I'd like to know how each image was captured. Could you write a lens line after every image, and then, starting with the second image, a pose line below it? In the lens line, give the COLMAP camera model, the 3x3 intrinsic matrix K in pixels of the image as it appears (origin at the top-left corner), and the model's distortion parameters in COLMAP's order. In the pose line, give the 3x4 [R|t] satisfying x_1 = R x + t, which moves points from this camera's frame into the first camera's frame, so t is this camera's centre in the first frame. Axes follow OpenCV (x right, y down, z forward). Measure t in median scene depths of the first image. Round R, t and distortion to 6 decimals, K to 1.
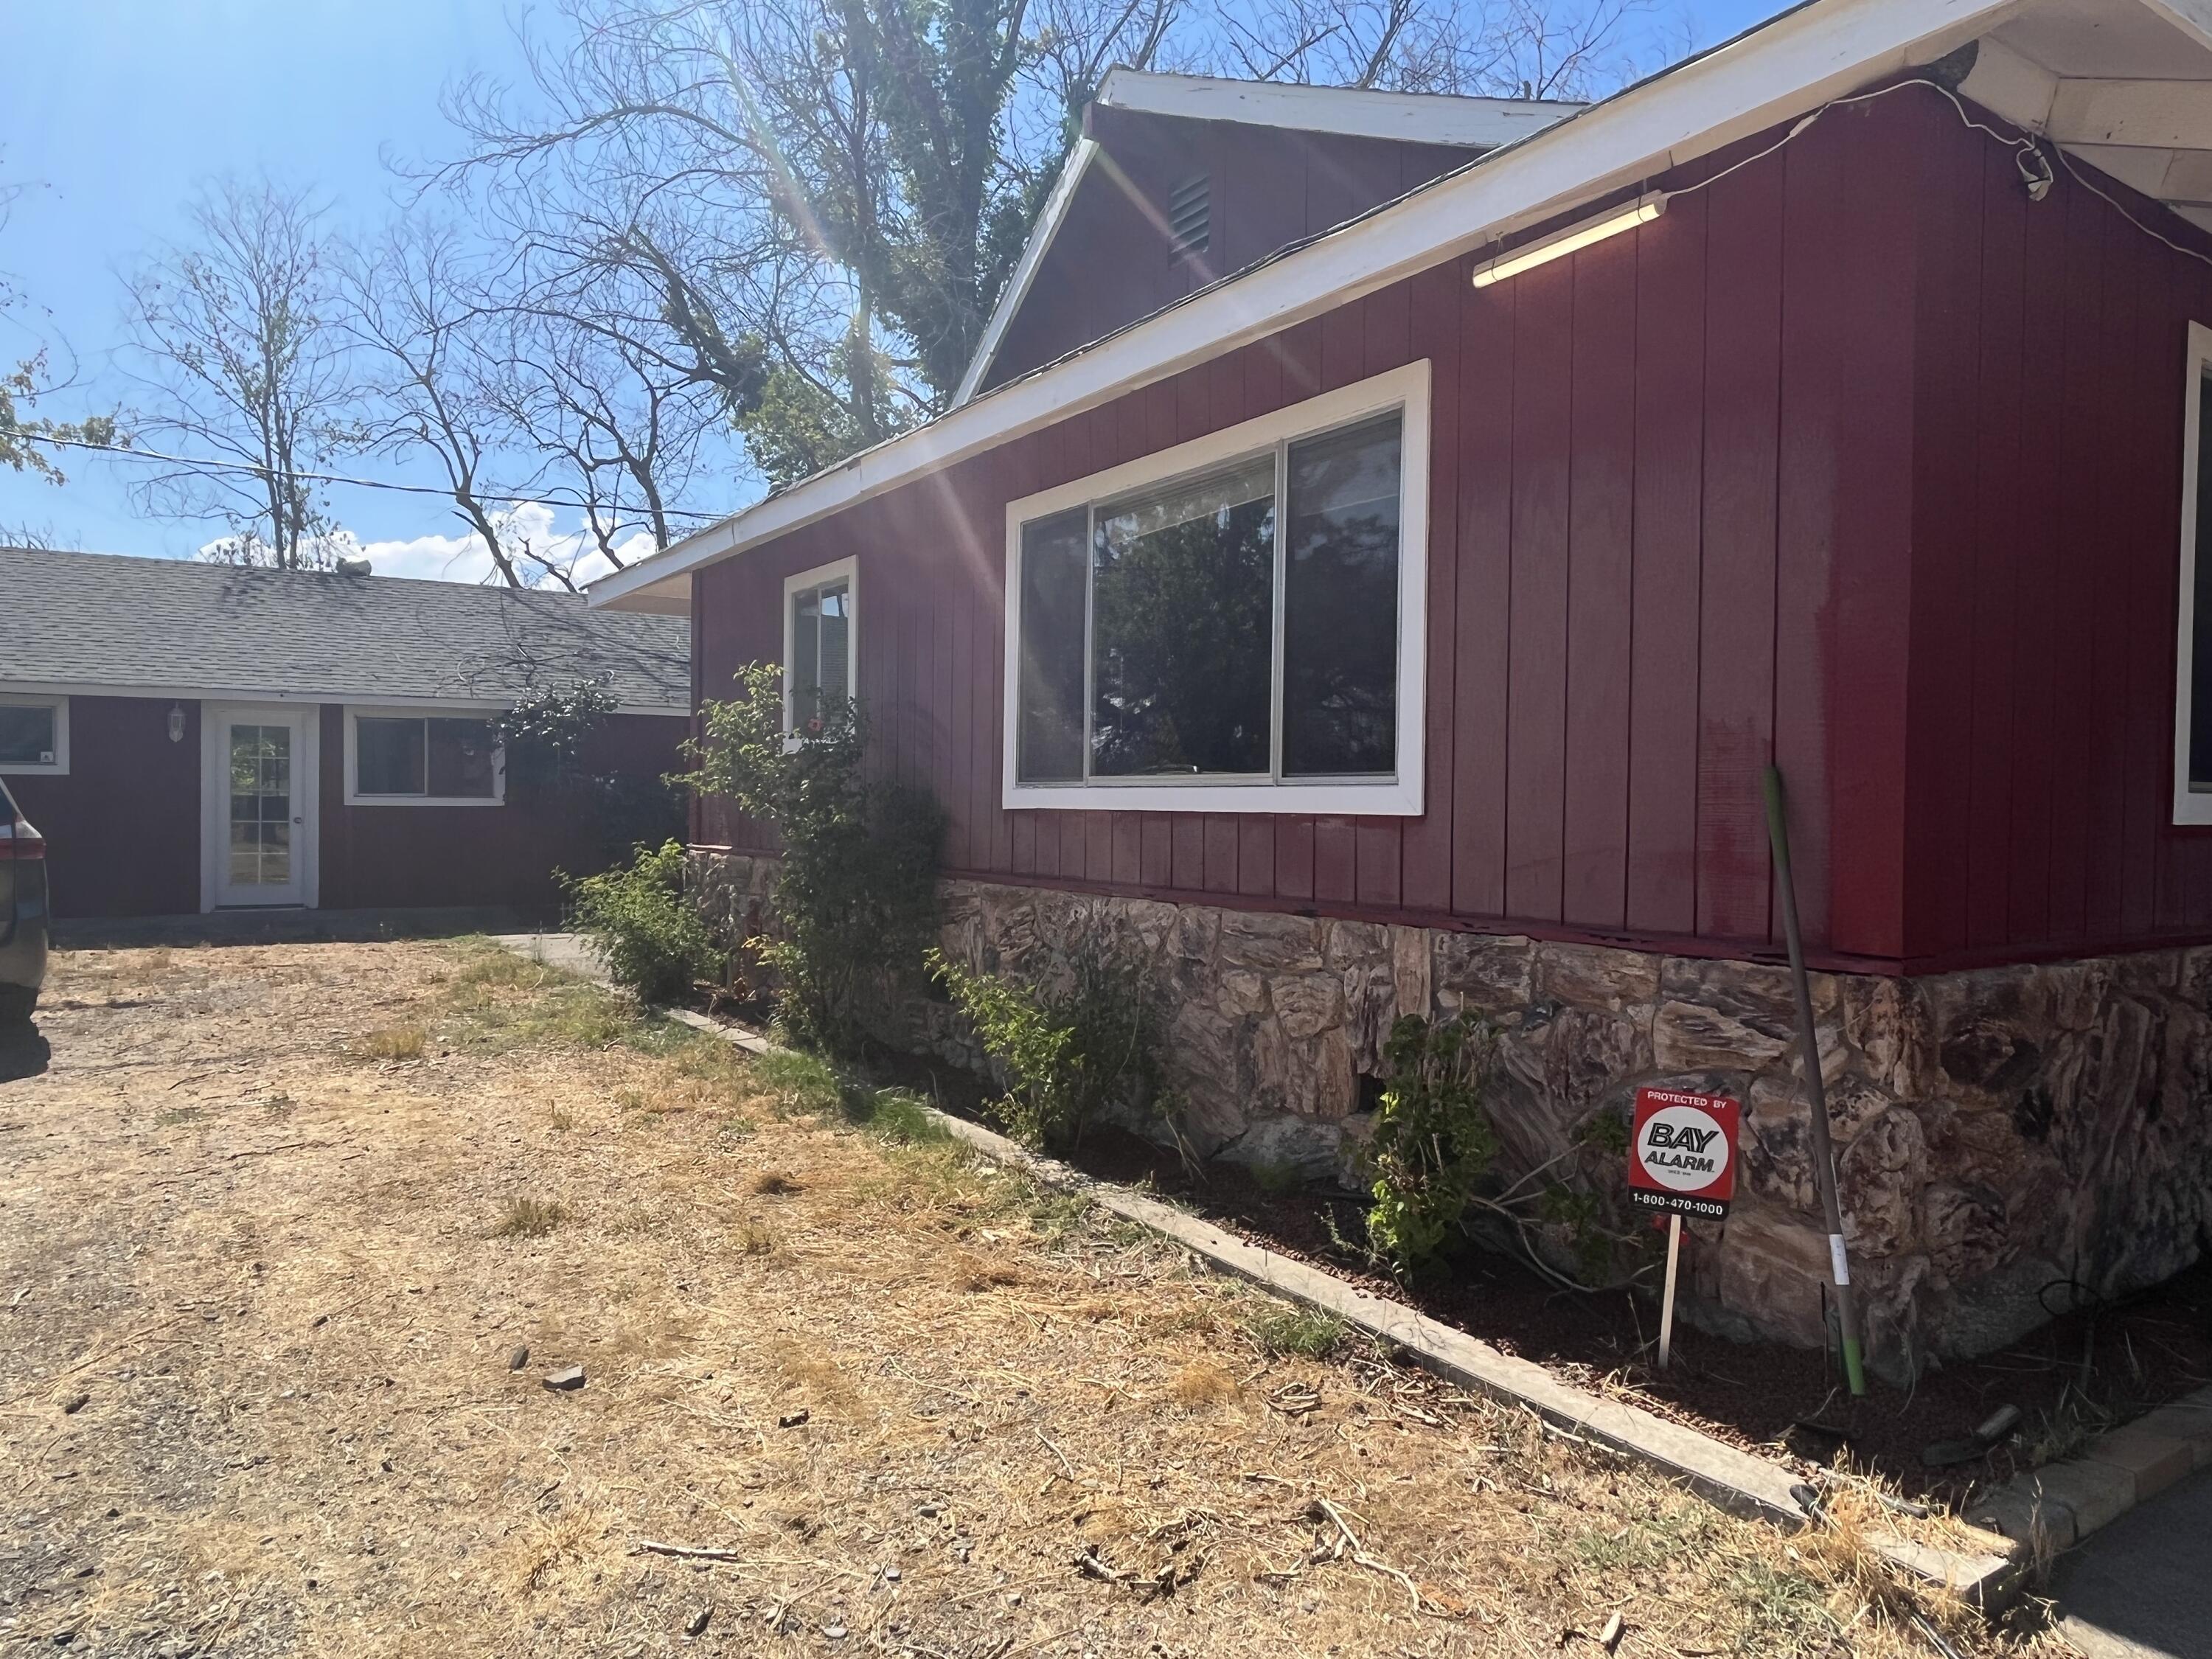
lens RADIAL K [[1442.1, 0, 1105.8], [0, 1442.1, 862.0], [0, 0, 1]] dist [-0.000936, -0.001236]
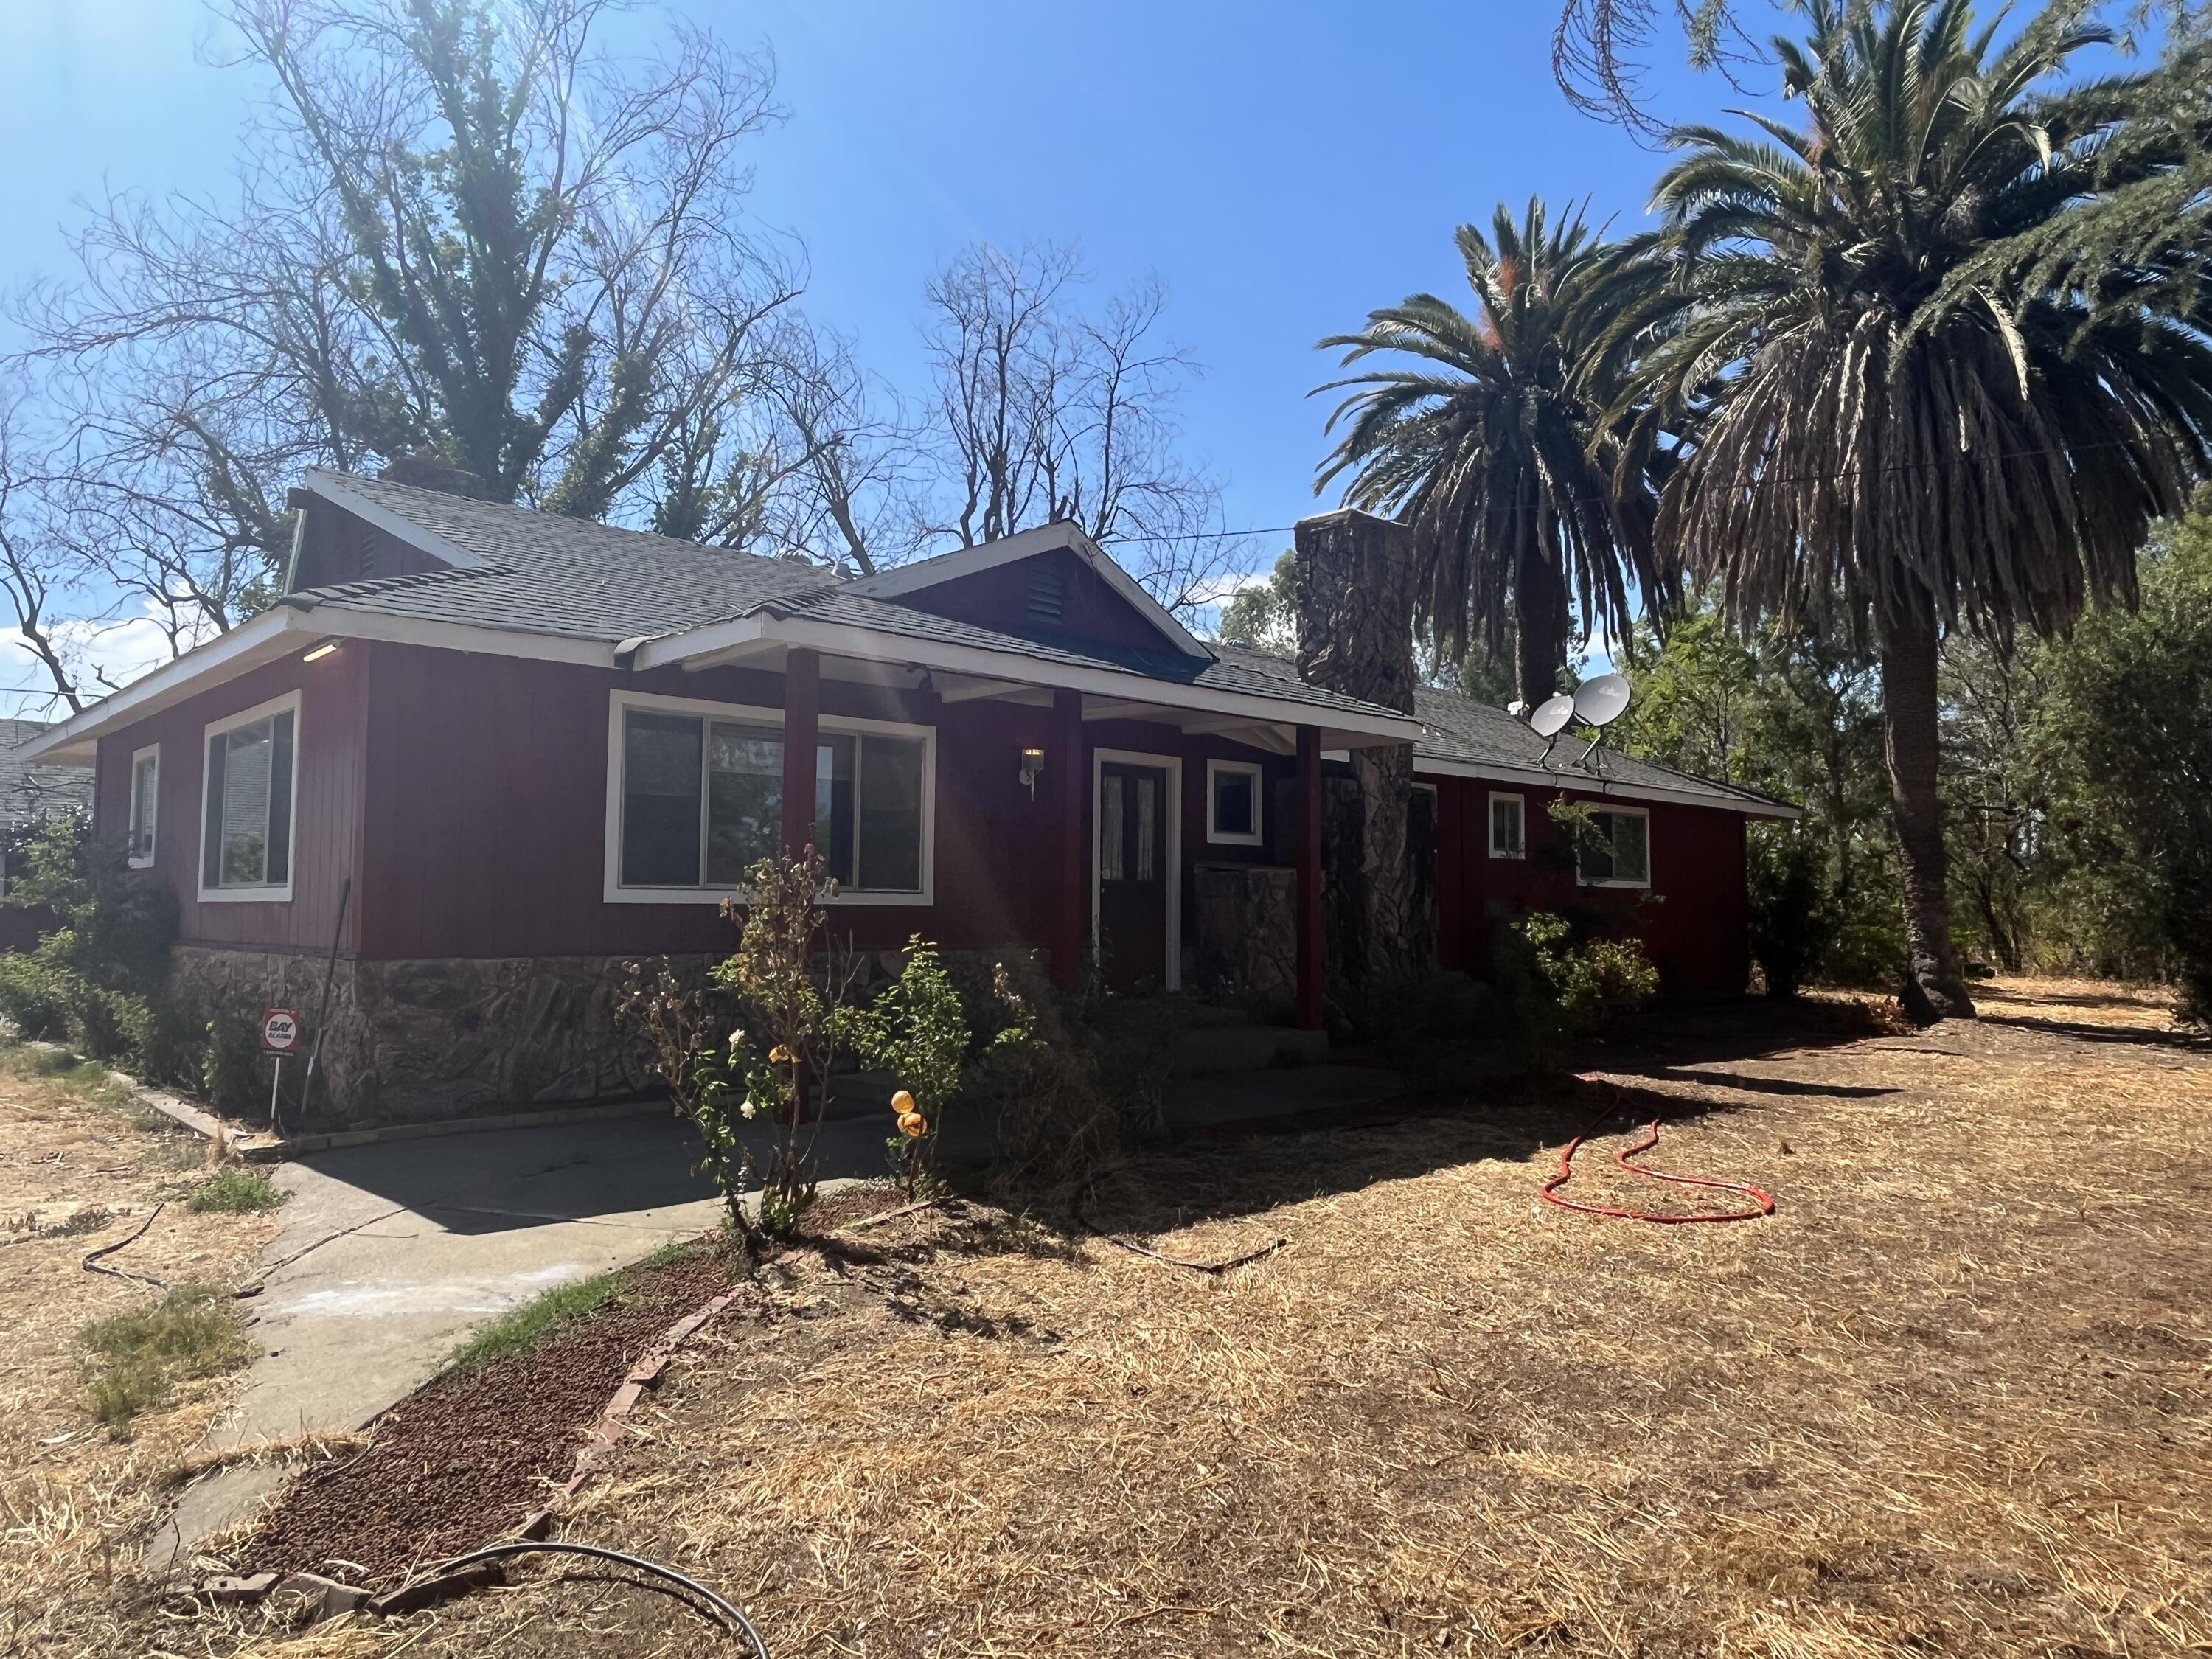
lens RADIAL K [[1466.9, 0, 1132.3], [0, 1466.9, 838.4], [0, 0, 1]] dist [-0.005150, -0.002612]
pose [[0.982942, -0.000096, 0.183916, 0.211854], [0.016227, 0.996145, -0.086208, 0.016561], [-0.183198, 0.087722, 0.979154, -0.274067]]
